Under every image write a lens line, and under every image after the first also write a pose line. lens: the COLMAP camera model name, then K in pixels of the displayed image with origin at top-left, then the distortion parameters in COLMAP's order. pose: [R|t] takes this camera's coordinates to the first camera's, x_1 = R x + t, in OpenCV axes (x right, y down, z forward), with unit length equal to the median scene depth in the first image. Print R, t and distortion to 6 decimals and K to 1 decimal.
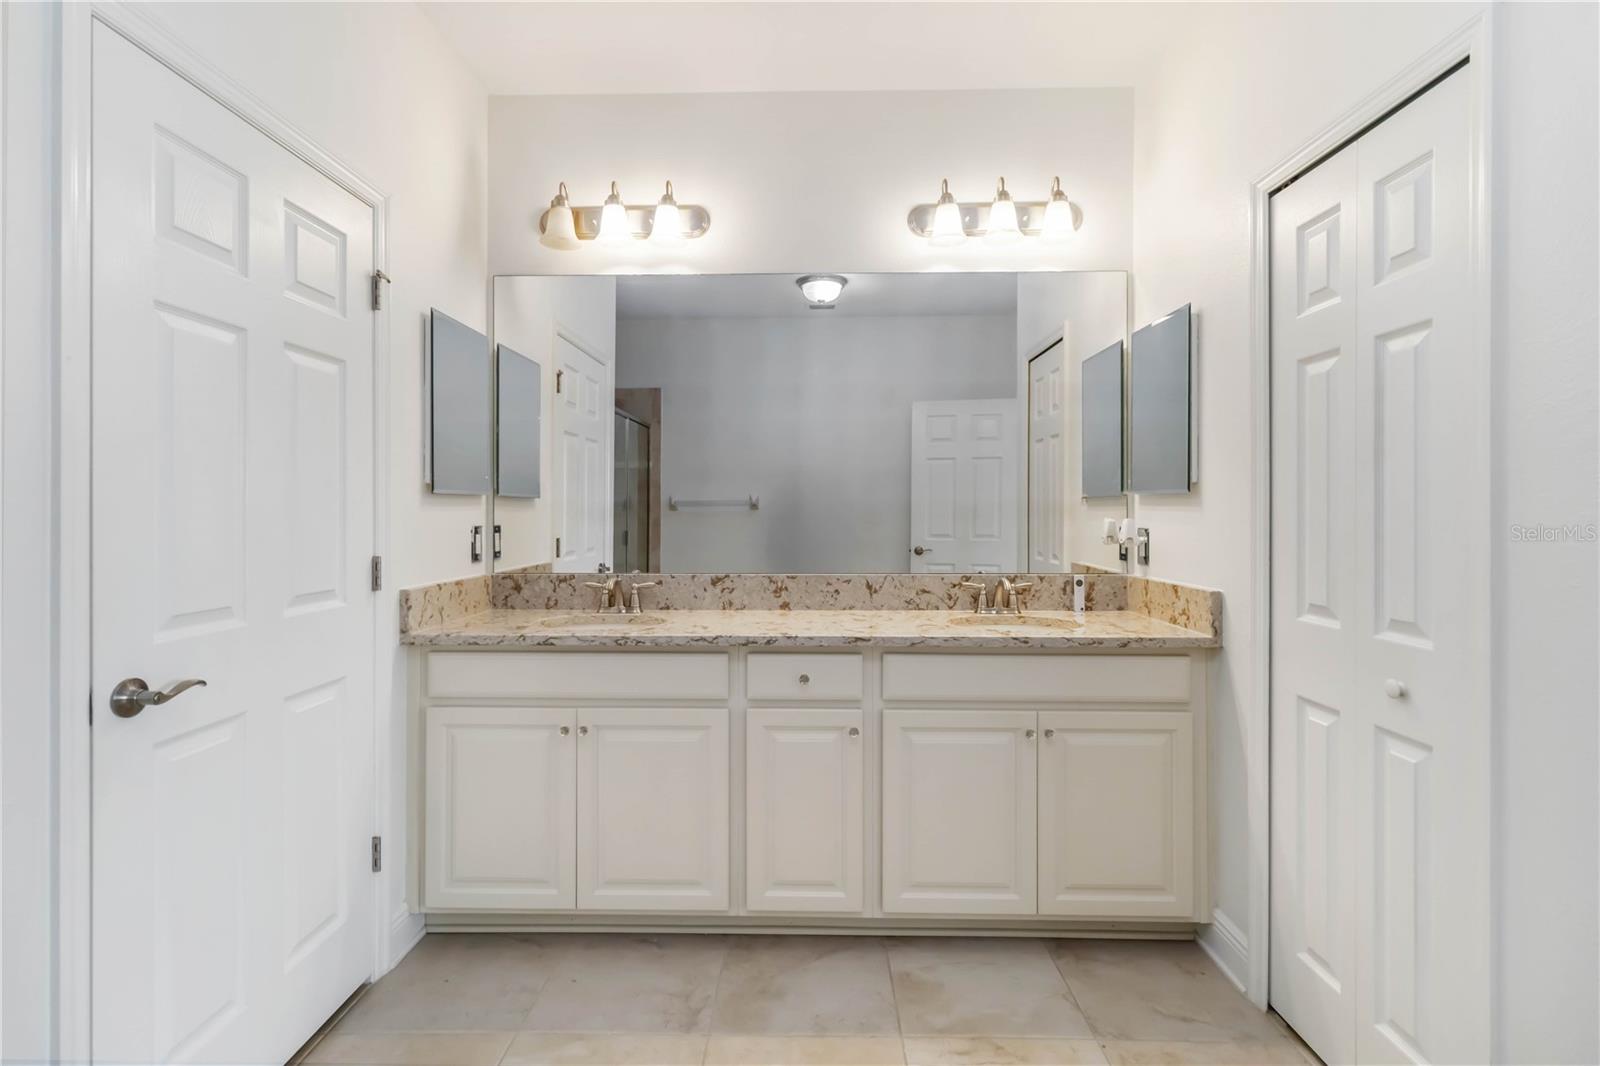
lens RADIAL K [[749.8, 0, 796.5], [0, 749.8, 513.1], [0, 0, 1]] dist [0.000602, -0.000305]
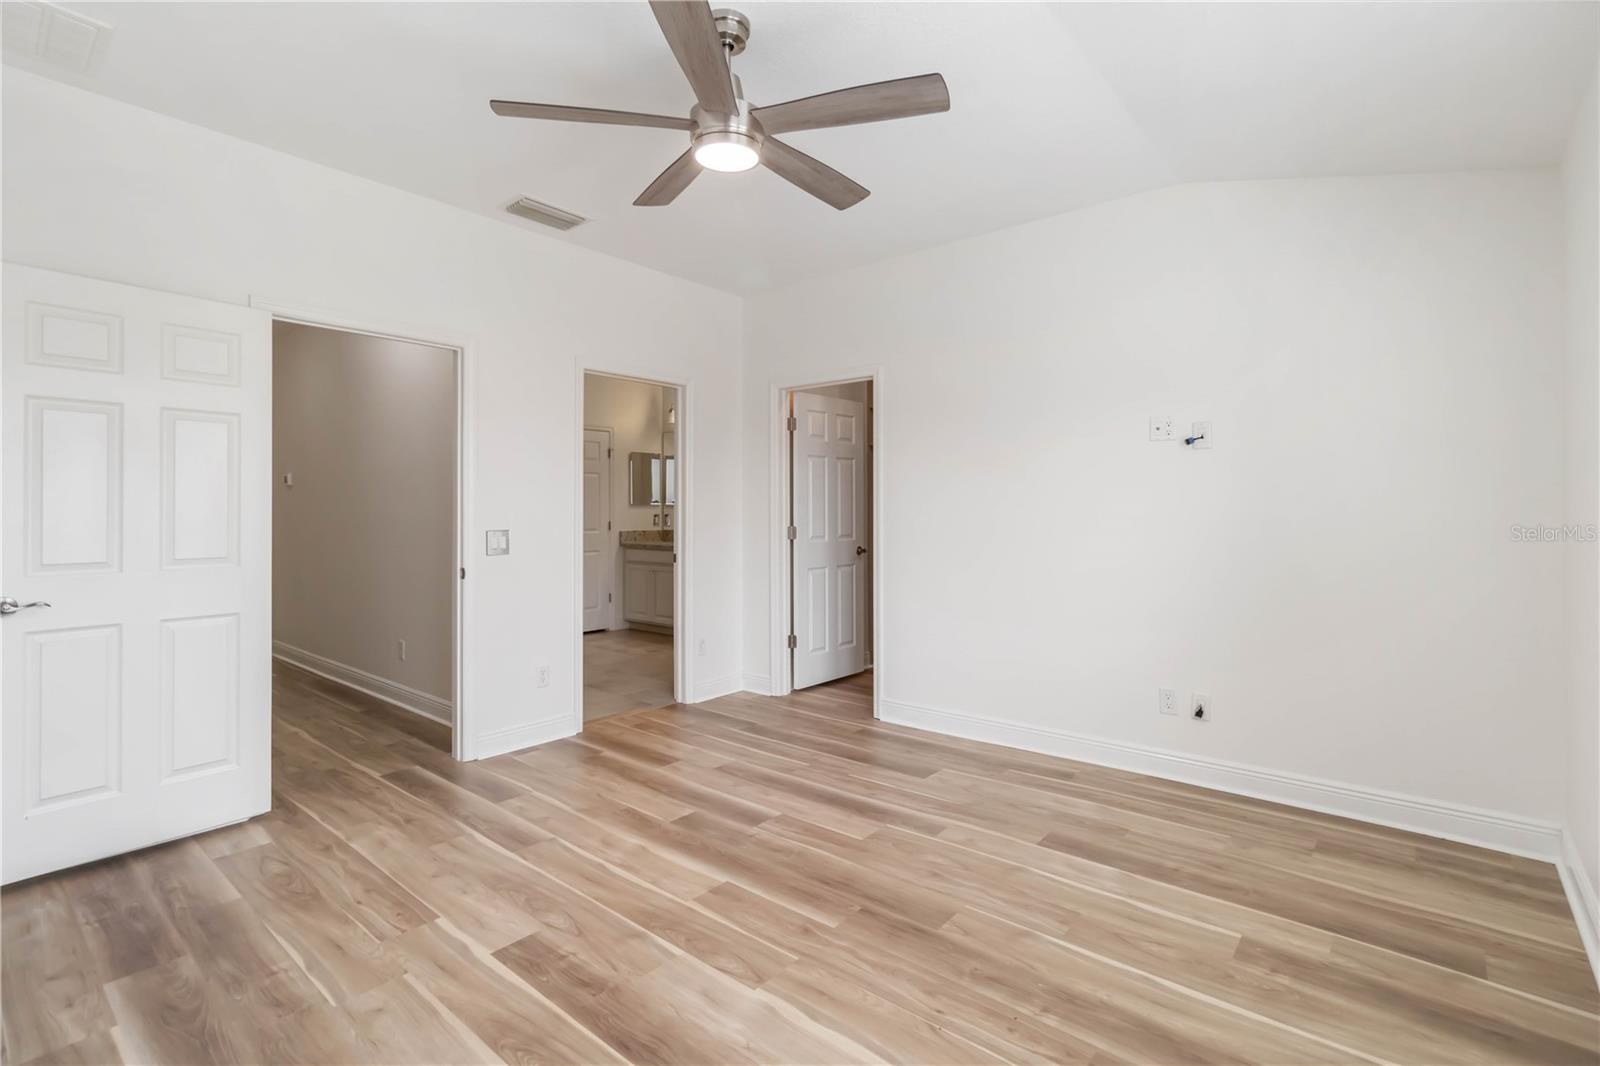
lens RADIAL K [[749.8, 0, 808.7], [0, 749.8, 508.7], [0, 0, 1]] dist [0.000602, -0.000305]
pose [[0.782022, 0.001813, -0.623249, 2.216563], [-0.001118, 0.999998, 0.001505, -0.012299], [0.623250, -0.000480, 0.782022, -1.161189]]
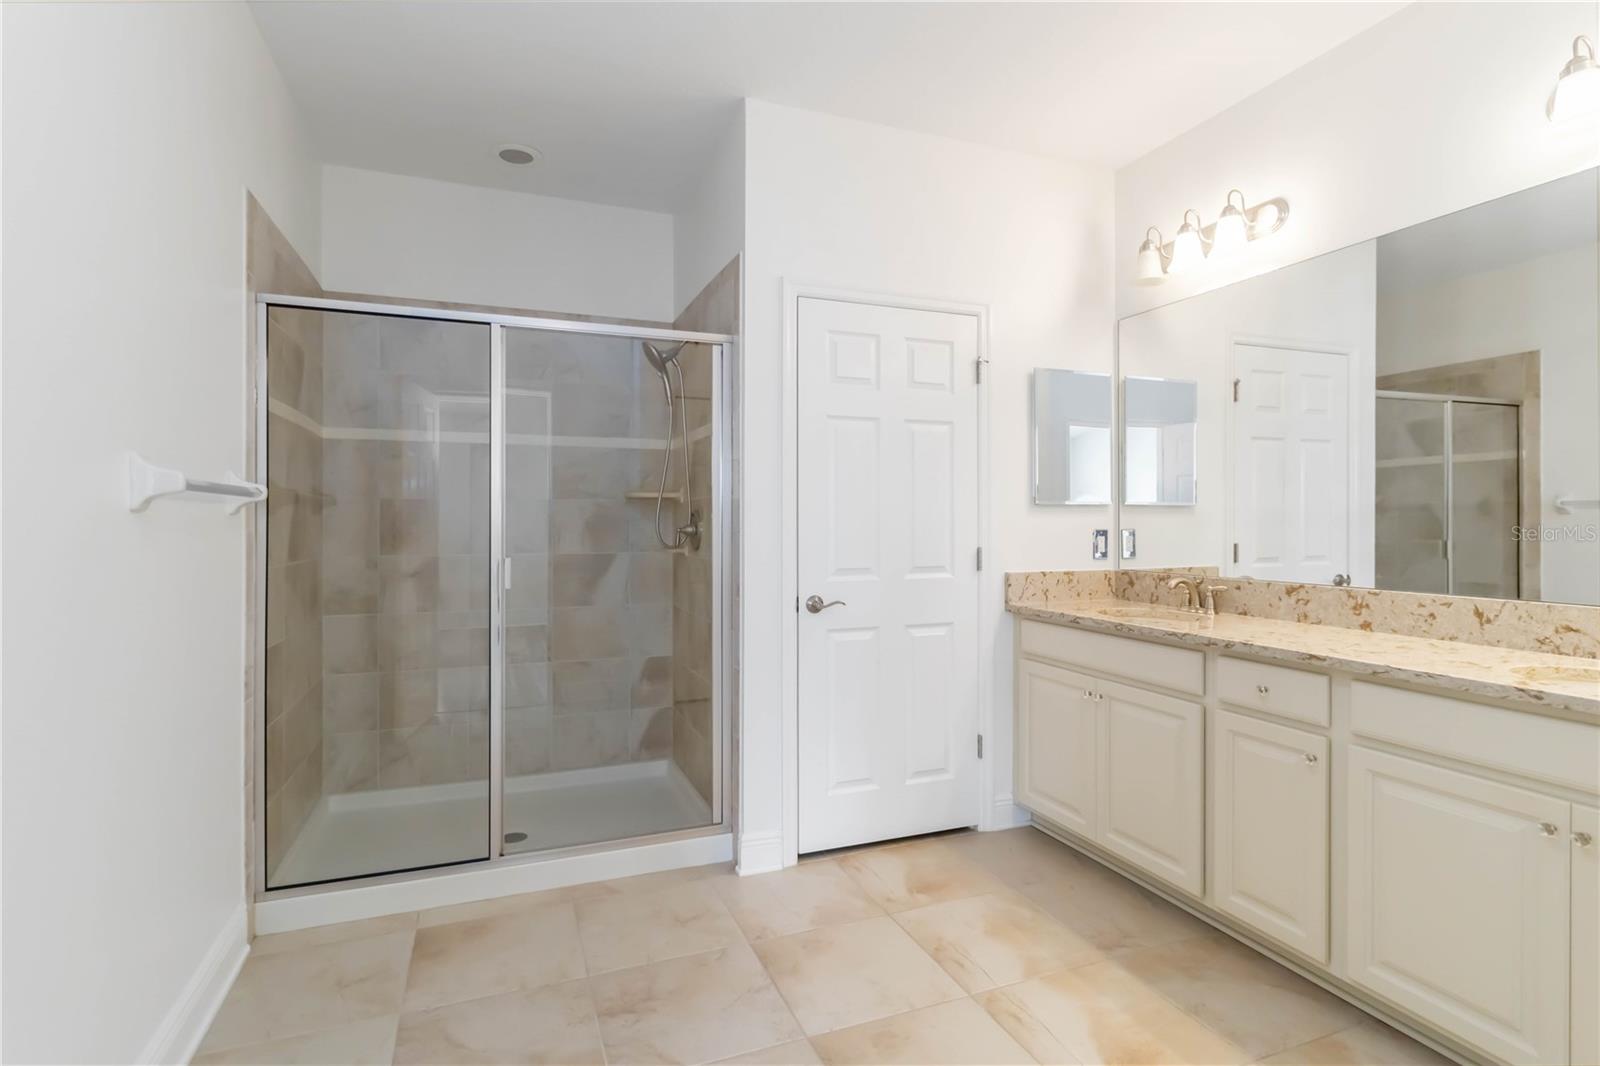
lens RADIAL K [[787.6, 0, 773.8], [0, 787.6, 517.6], [0, 0, 1]] dist [0.000351, -0.000832]
pose [[0.358810, -0.003222, -0.933405, 0.631913], [0.000491, 0.999995, -0.003263, 0.002162], [0.933410, 0.000712, 0.358810, 0.042870]]
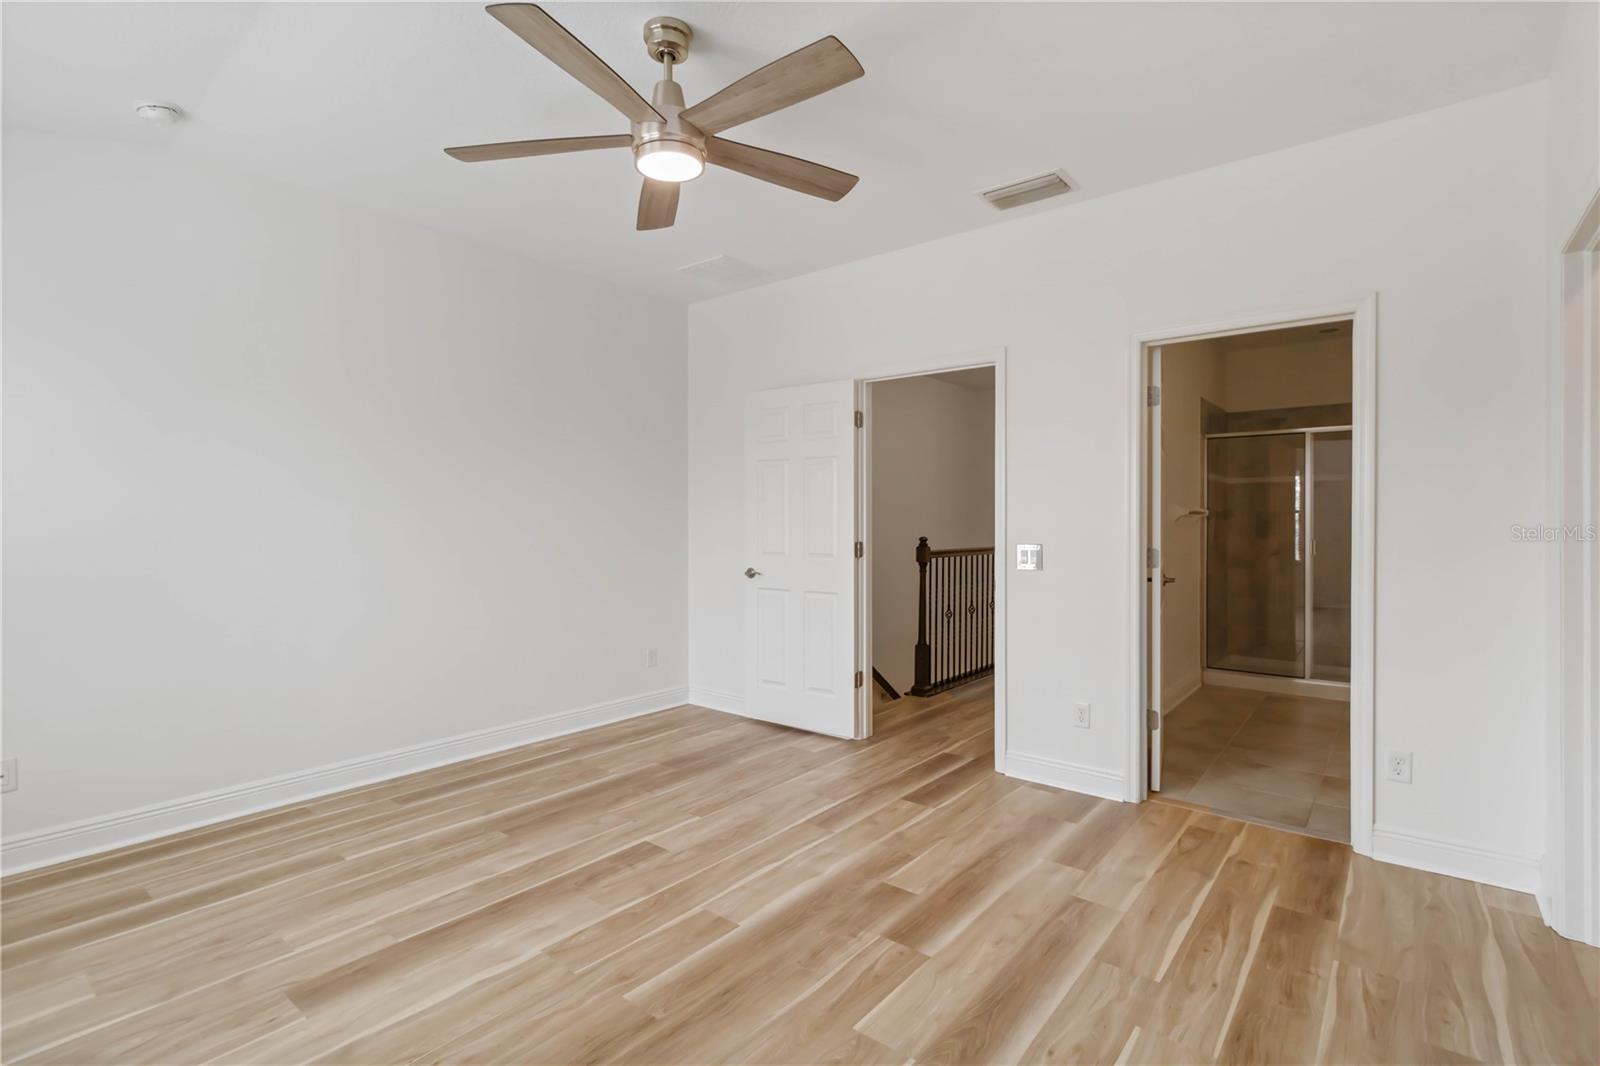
lens RADIAL K [[749.8, 0, 787.2], [0, 749.8, 523.6], [0, 0, 1]] dist [0.000602, -0.000305]
pose [[-0.619713, 0.005498, -0.784809, 2.191154], [0.000980, 0.999980, 0.006232, -0.013169], [0.784828, 0.003093, -0.619707, 0.233192]]
